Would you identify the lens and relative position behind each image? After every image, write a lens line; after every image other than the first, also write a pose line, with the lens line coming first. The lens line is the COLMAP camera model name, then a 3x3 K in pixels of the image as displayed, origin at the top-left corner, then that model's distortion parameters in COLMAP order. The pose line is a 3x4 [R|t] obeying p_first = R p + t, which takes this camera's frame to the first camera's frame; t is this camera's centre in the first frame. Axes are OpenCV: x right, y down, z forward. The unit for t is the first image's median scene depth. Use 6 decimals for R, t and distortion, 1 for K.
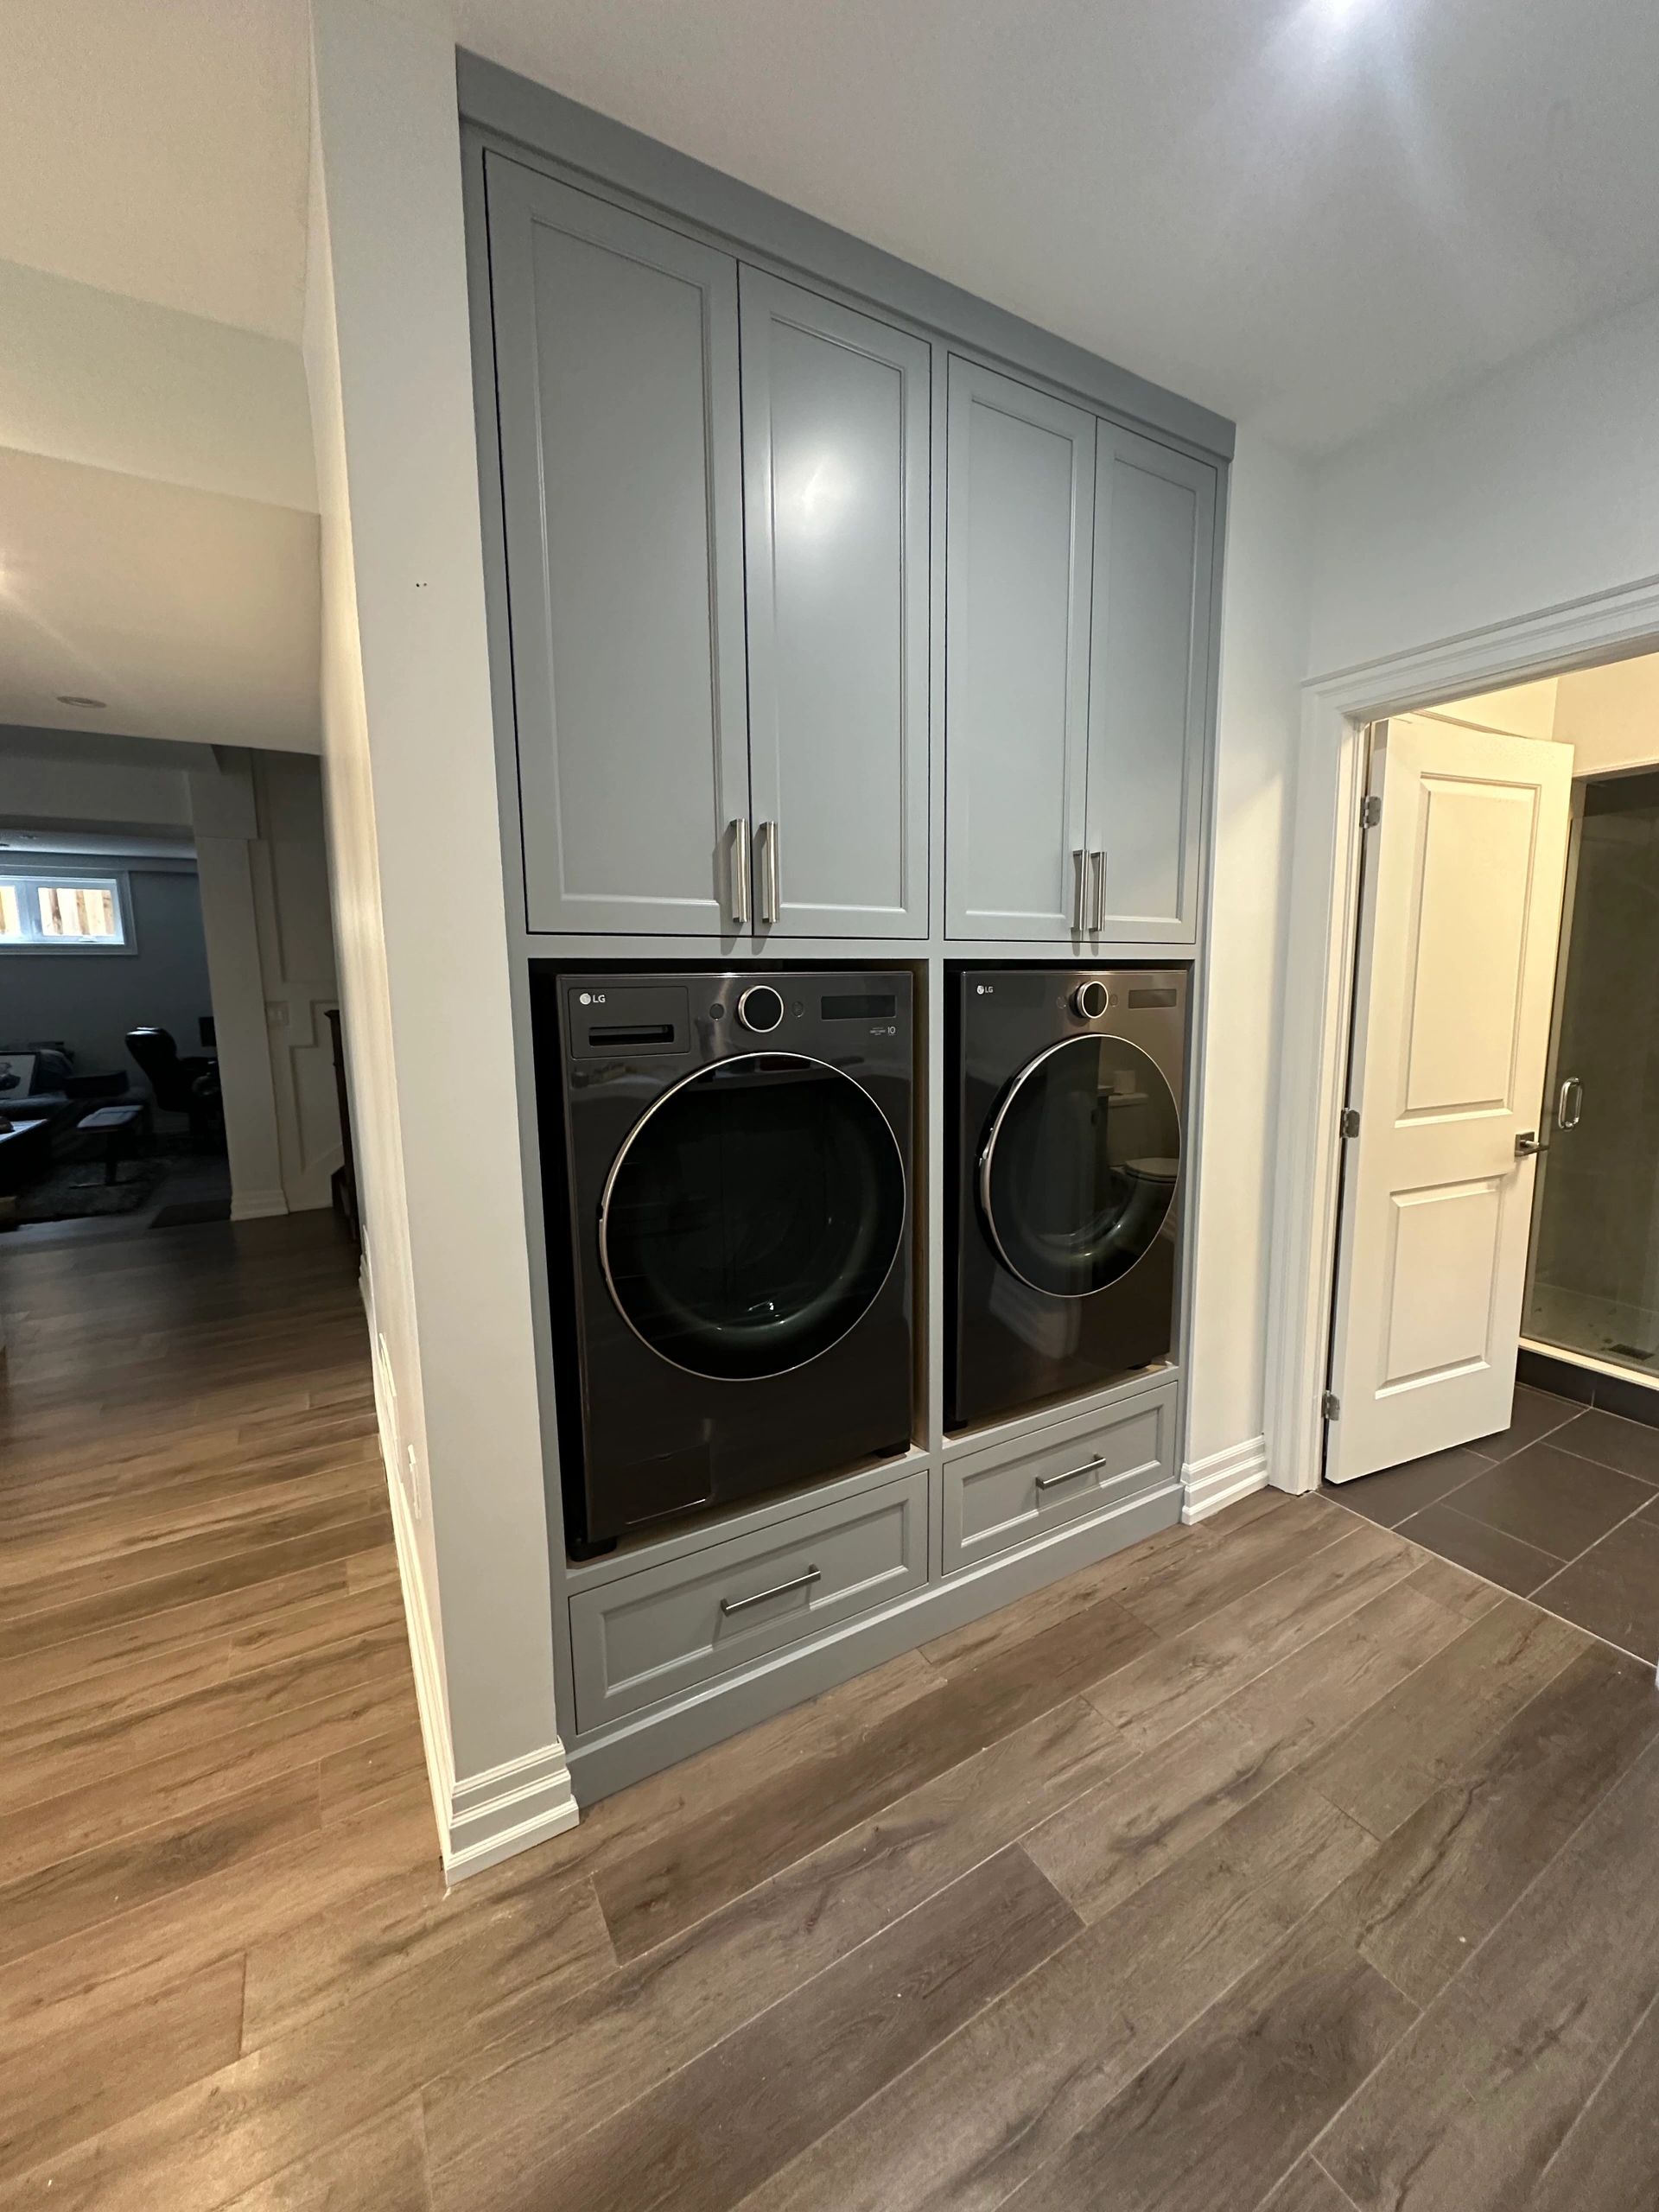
lens RADIAL K [[879.3, 0, 834.4], [0, 879.3, 1099.4], [0, 0, 1]] dist [-0.003184, 0.000566]
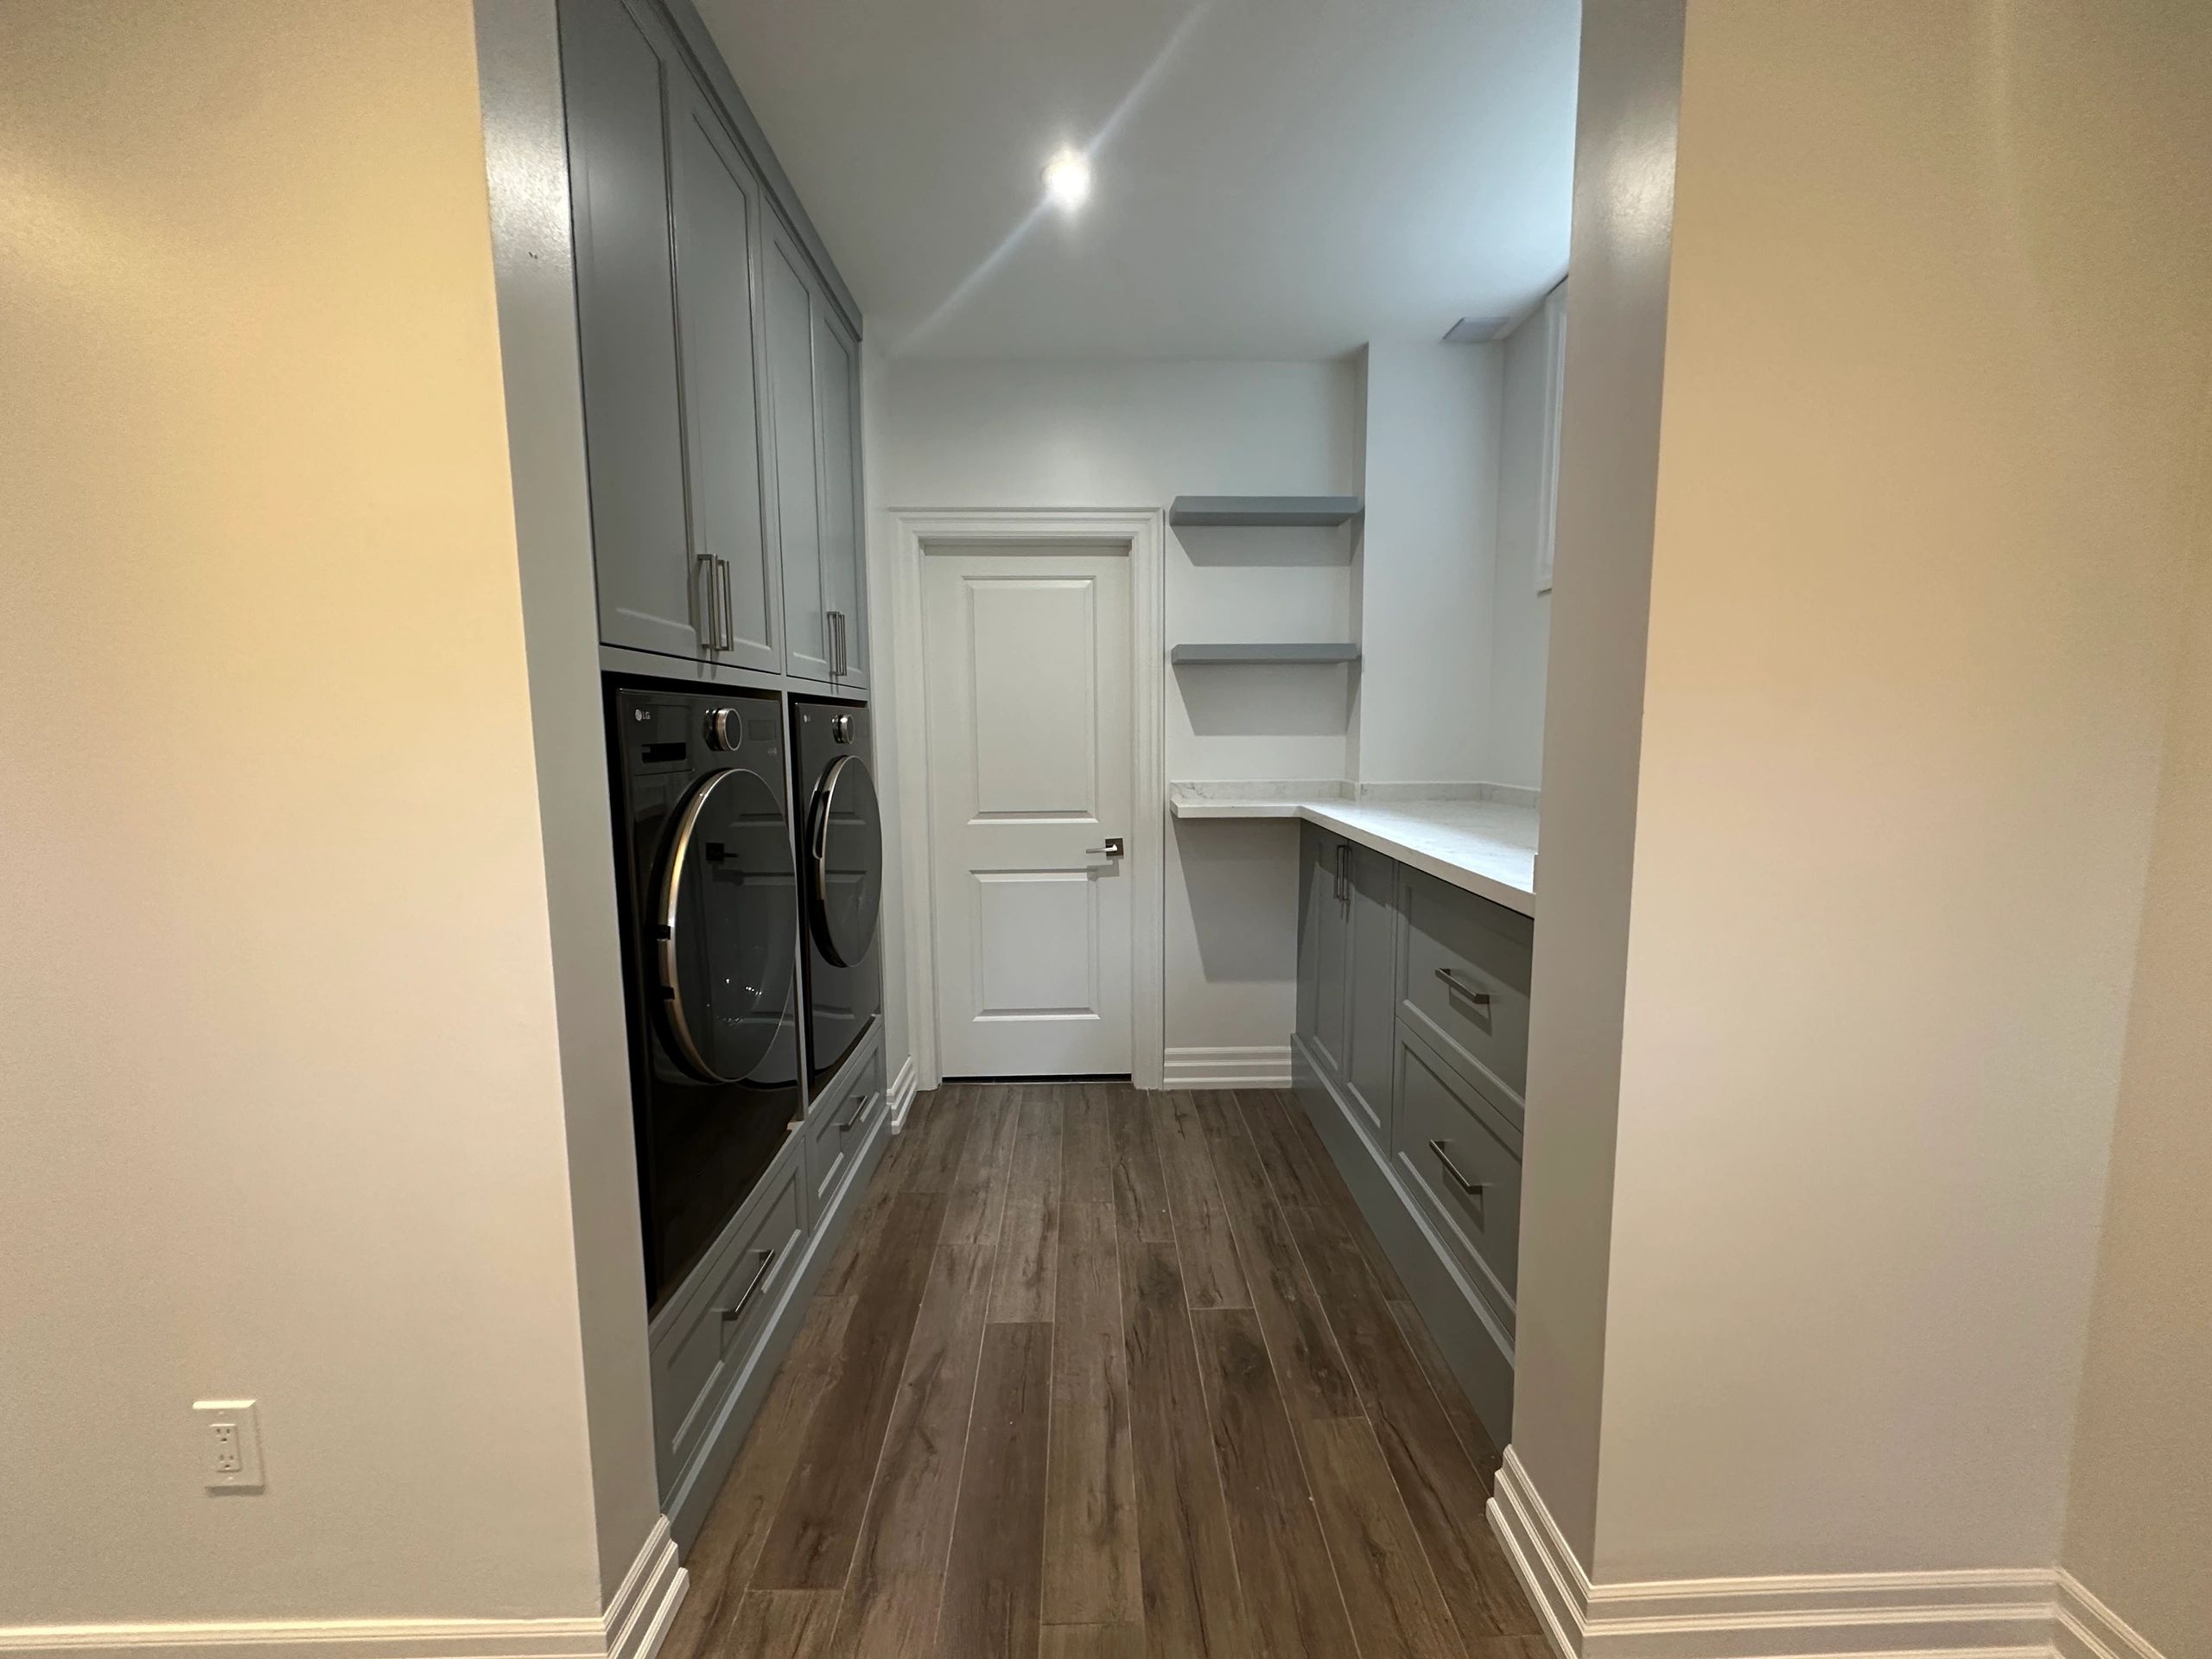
lens RADIAL K [[879.3, 0, 1108.0], [0, 879.3, 822.8], [0, 0, 1]] dist [-0.003184, 0.000566]
pose [[0.485543, -0.086443, 0.869929, -0.822540], [0.119072, 0.992365, 0.032150, 0.032906], [-0.866066, 0.087974, 0.492129, 0.072370]]
